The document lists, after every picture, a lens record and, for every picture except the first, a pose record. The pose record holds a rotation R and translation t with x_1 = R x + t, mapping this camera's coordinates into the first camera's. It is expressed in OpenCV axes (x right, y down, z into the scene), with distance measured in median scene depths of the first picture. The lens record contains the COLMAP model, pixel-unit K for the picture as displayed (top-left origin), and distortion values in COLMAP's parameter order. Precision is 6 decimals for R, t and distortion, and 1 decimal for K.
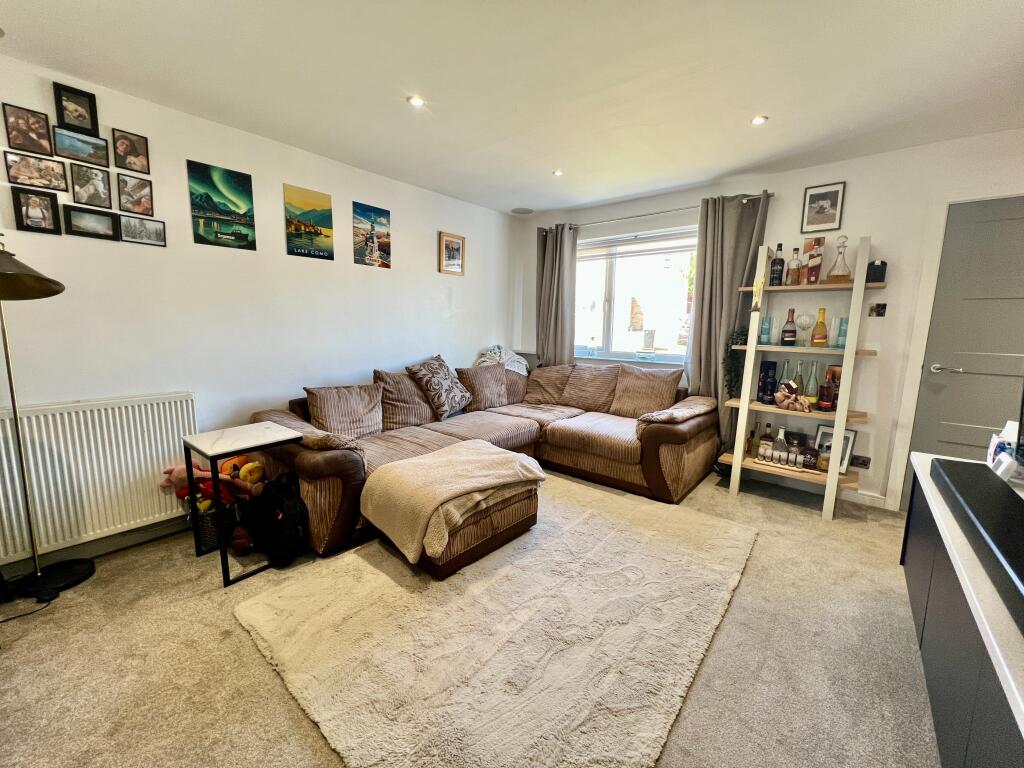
lens RADIAL K [[410.4, 0, 509.6], [0, 410.4, 381.9], [0, 0, 1]] dist [-0.001364, -0.000322]
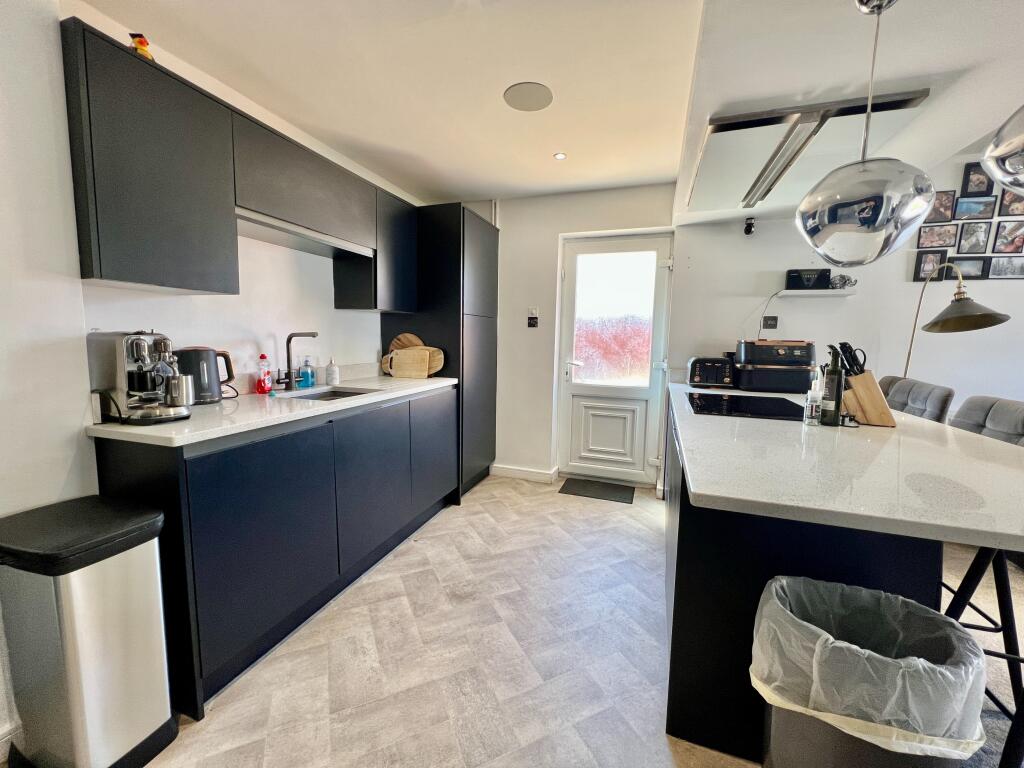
lens RADIAL K [[410.4, 0, 510.5], [0, 410.4, 383.8], [0, 0, 1]] dist [-0.001364, -0.000322]
pose [[0.350439, 0.099336, -0.931303, -0.241276], [-0.147445, 0.987812, 0.049882, 0.069884], [0.924907, 0.119836, 0.360814, -0.491225]]
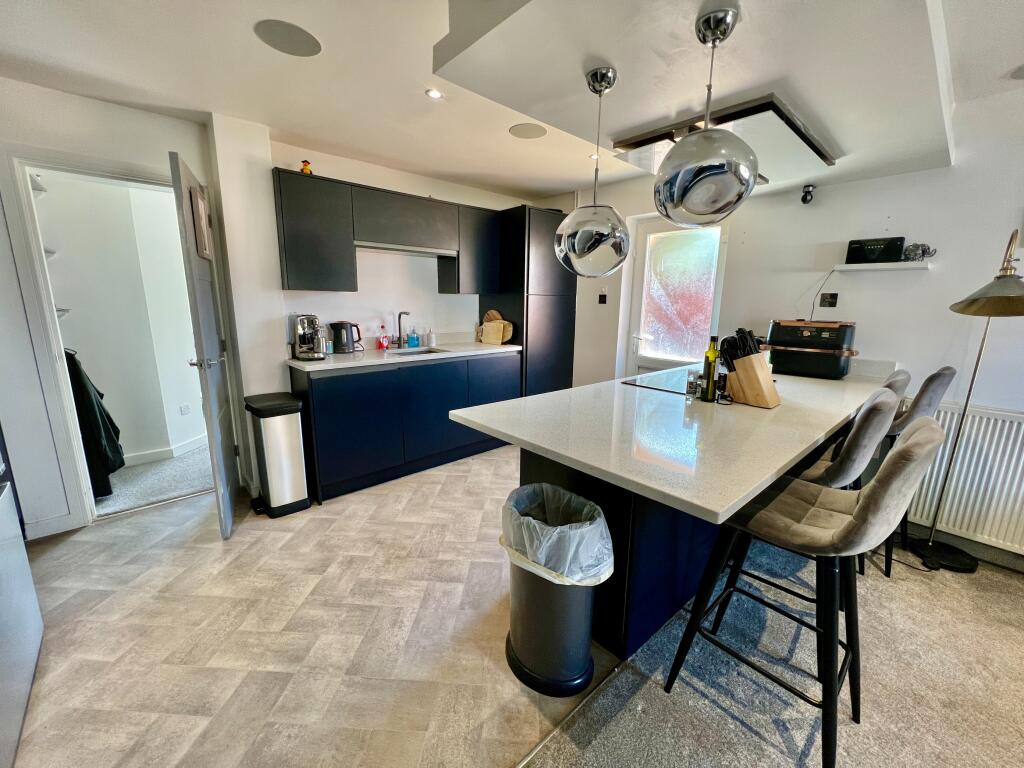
lens RADIAL K [[410.4, 0, 511.0], [0, 410.4, 383.3], [0, 0, 1]] dist [-0.001364, -0.000322]
pose [[-0.145203, 0.183193, -0.972294, 0.067083], [-0.155236, 0.966320, 0.205250, -0.024201], [0.977148, 0.180738, -0.111874, -0.098774]]
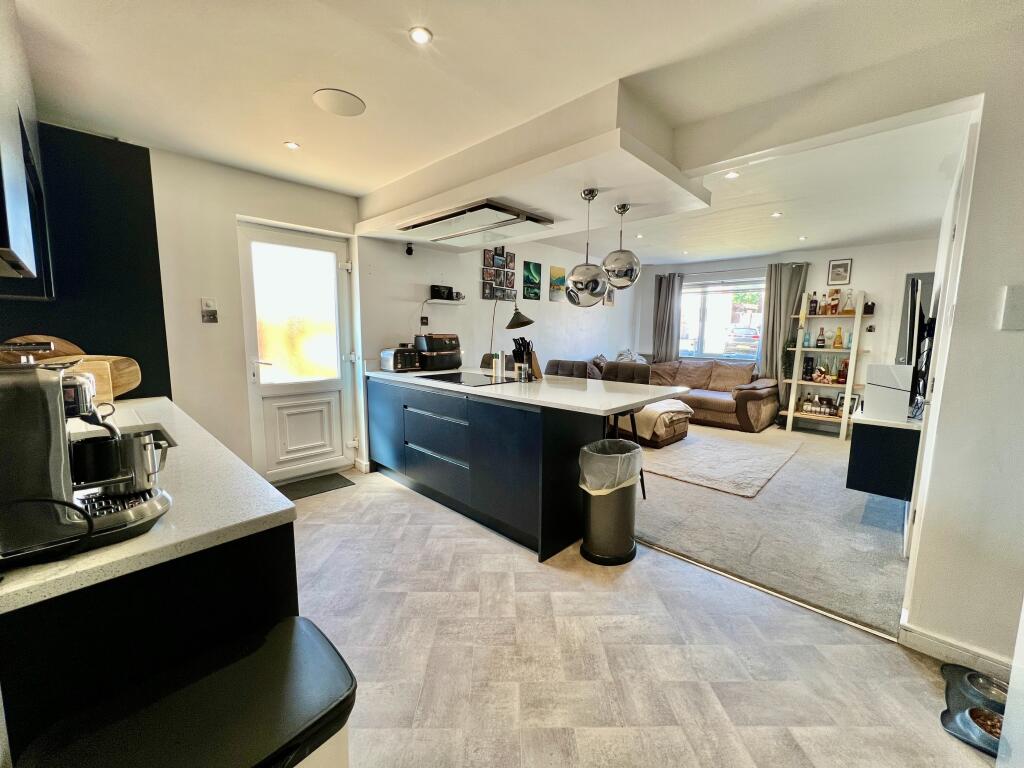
lens RADIAL K [[410.4, 0, 511.9], [0, 410.4, 382.6], [0, 0, 1]] dist [-0.001364, -0.000322]
pose [[0.997495, 0.006064, -0.070476, -0.582847], [-0.007366, 0.999807, -0.018234, 0.113507], [0.070352, 0.018708, 0.997347, -0.953545]]
